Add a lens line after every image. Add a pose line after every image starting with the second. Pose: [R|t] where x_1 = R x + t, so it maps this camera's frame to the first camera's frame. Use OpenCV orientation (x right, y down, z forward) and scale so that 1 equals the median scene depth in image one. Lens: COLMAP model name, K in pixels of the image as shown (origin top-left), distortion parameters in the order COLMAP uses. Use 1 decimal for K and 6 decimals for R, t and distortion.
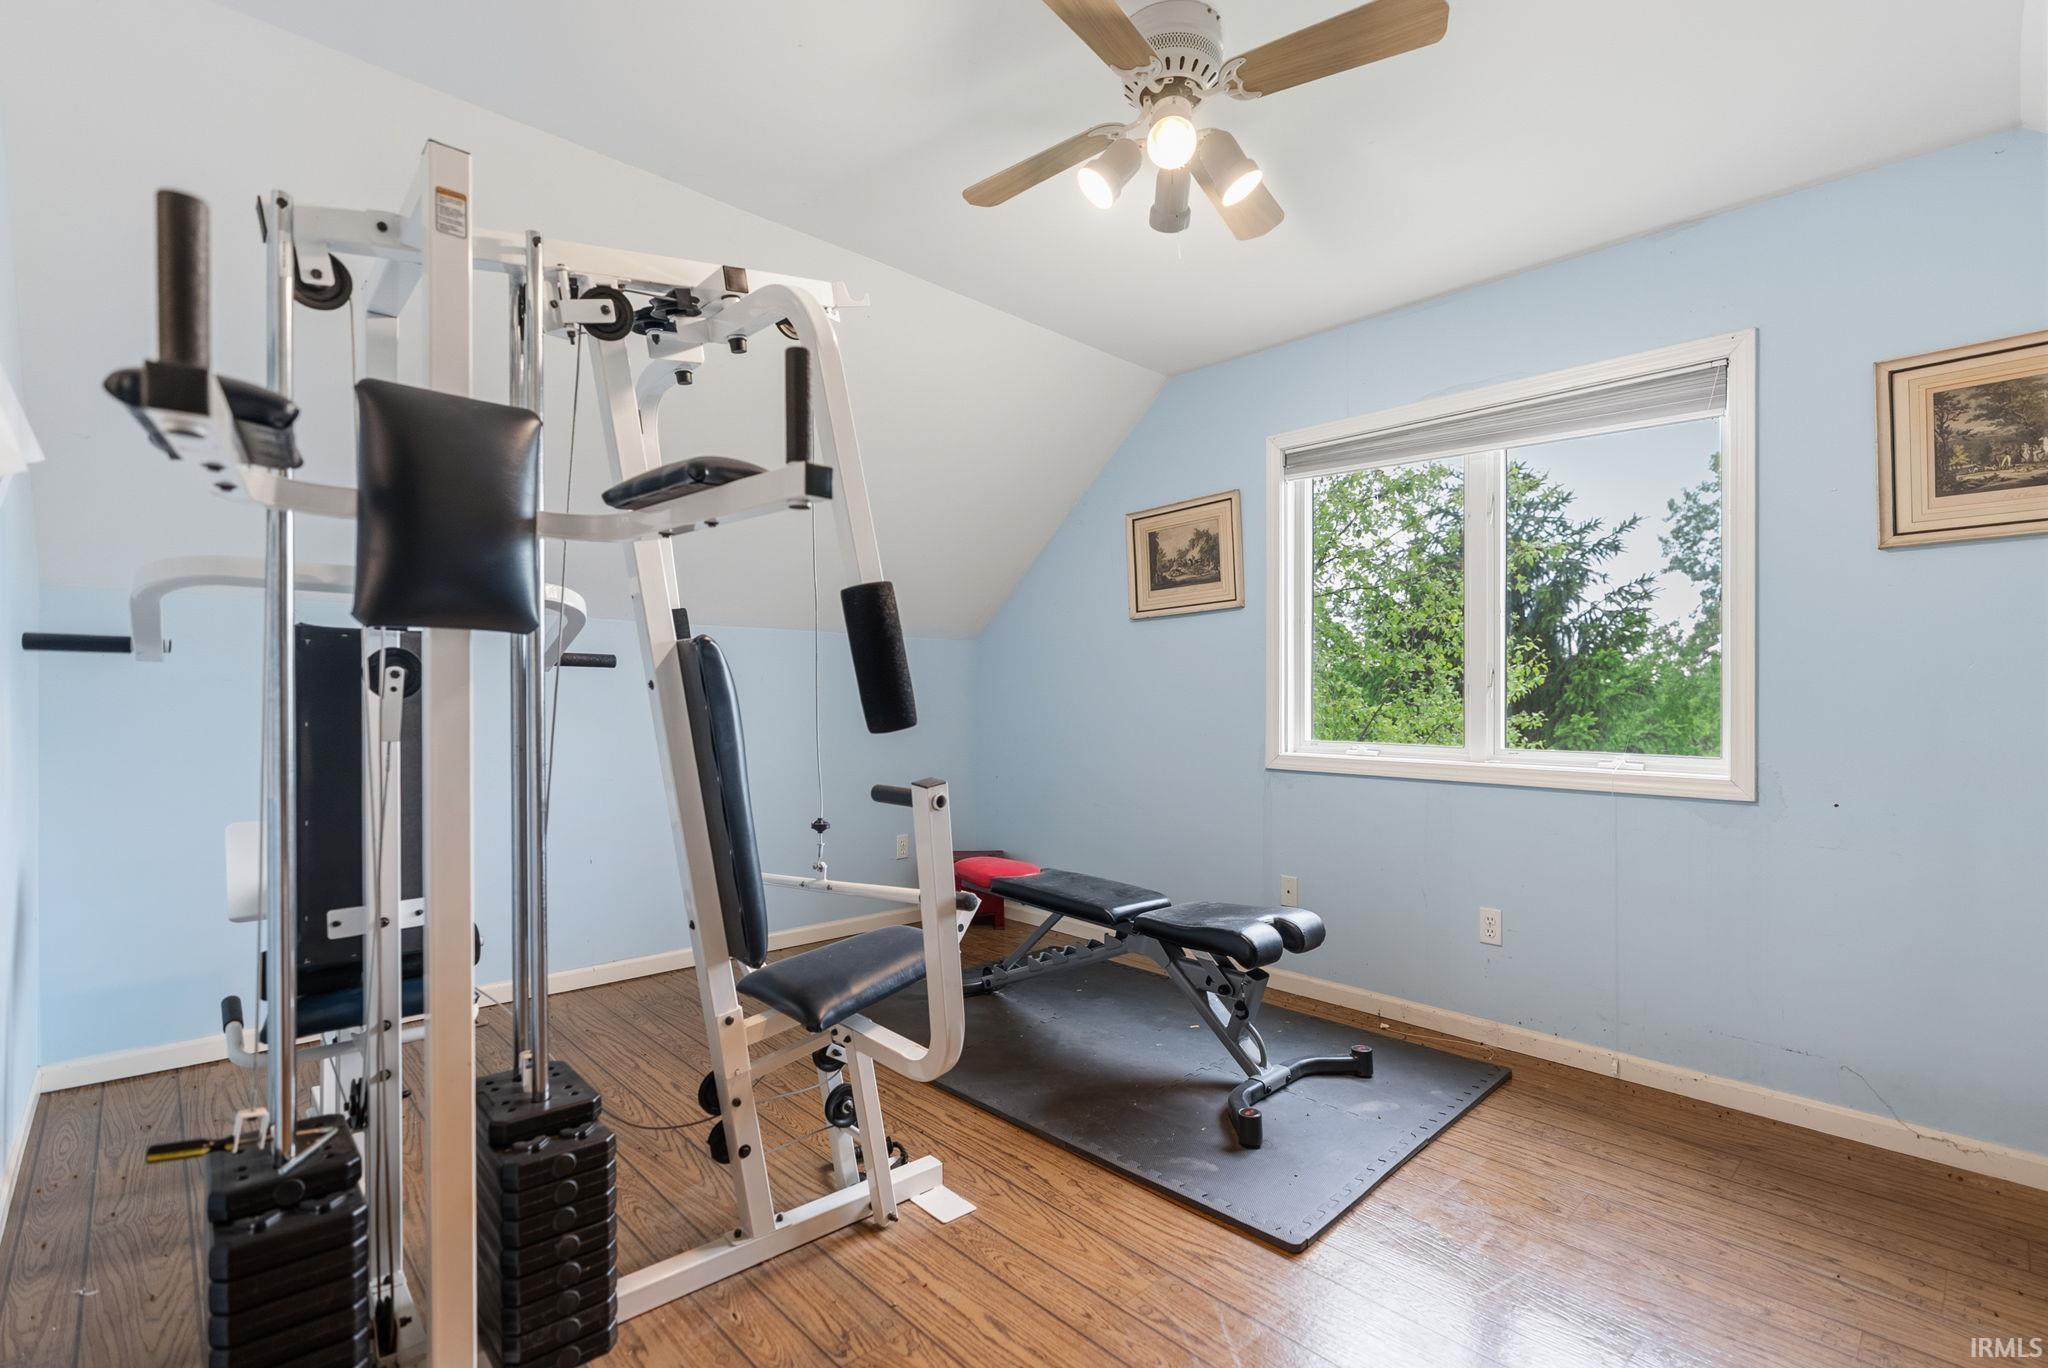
lens RADIAL K [[940.5, 0, 1019.8], [0, 940.5, 690.0], [0, 0, 1]] dist [-0.003474, -0.000550]
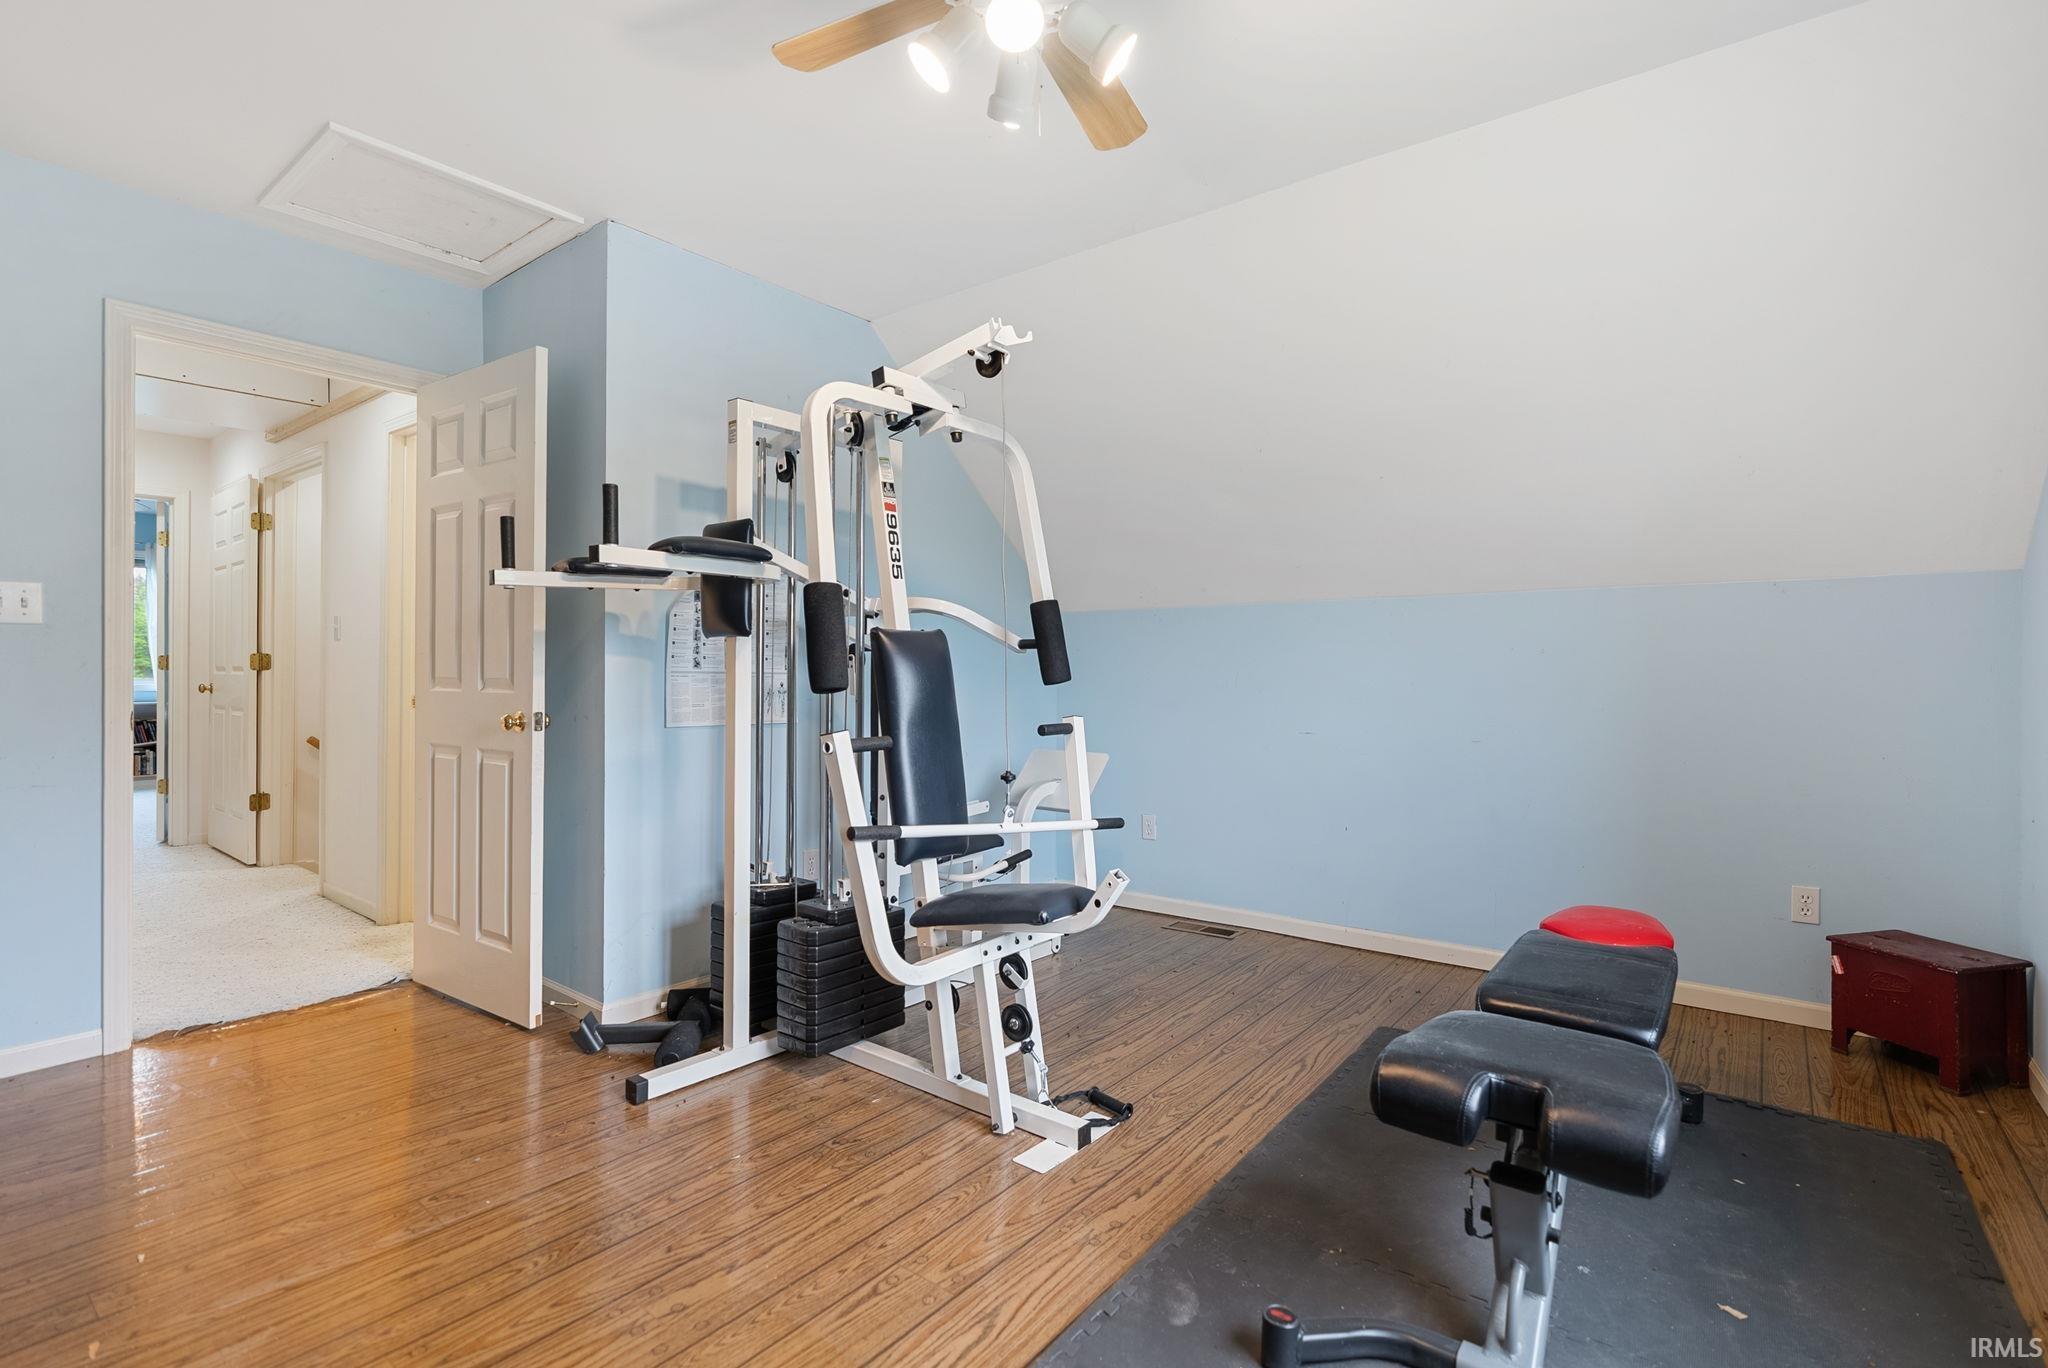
lens RADIAL K [[940.5, 0, 1020.3], [0, 940.5, 683.7], [0, 0, 1]] dist [-0.003474, -0.000550]
pose [[0.153743, -0.000534, -0.988111, 0.914018], [0.004683, 0.999989, 0.000188, 0.024146], [0.988100, -0.004657, 0.153744, 0.791986]]
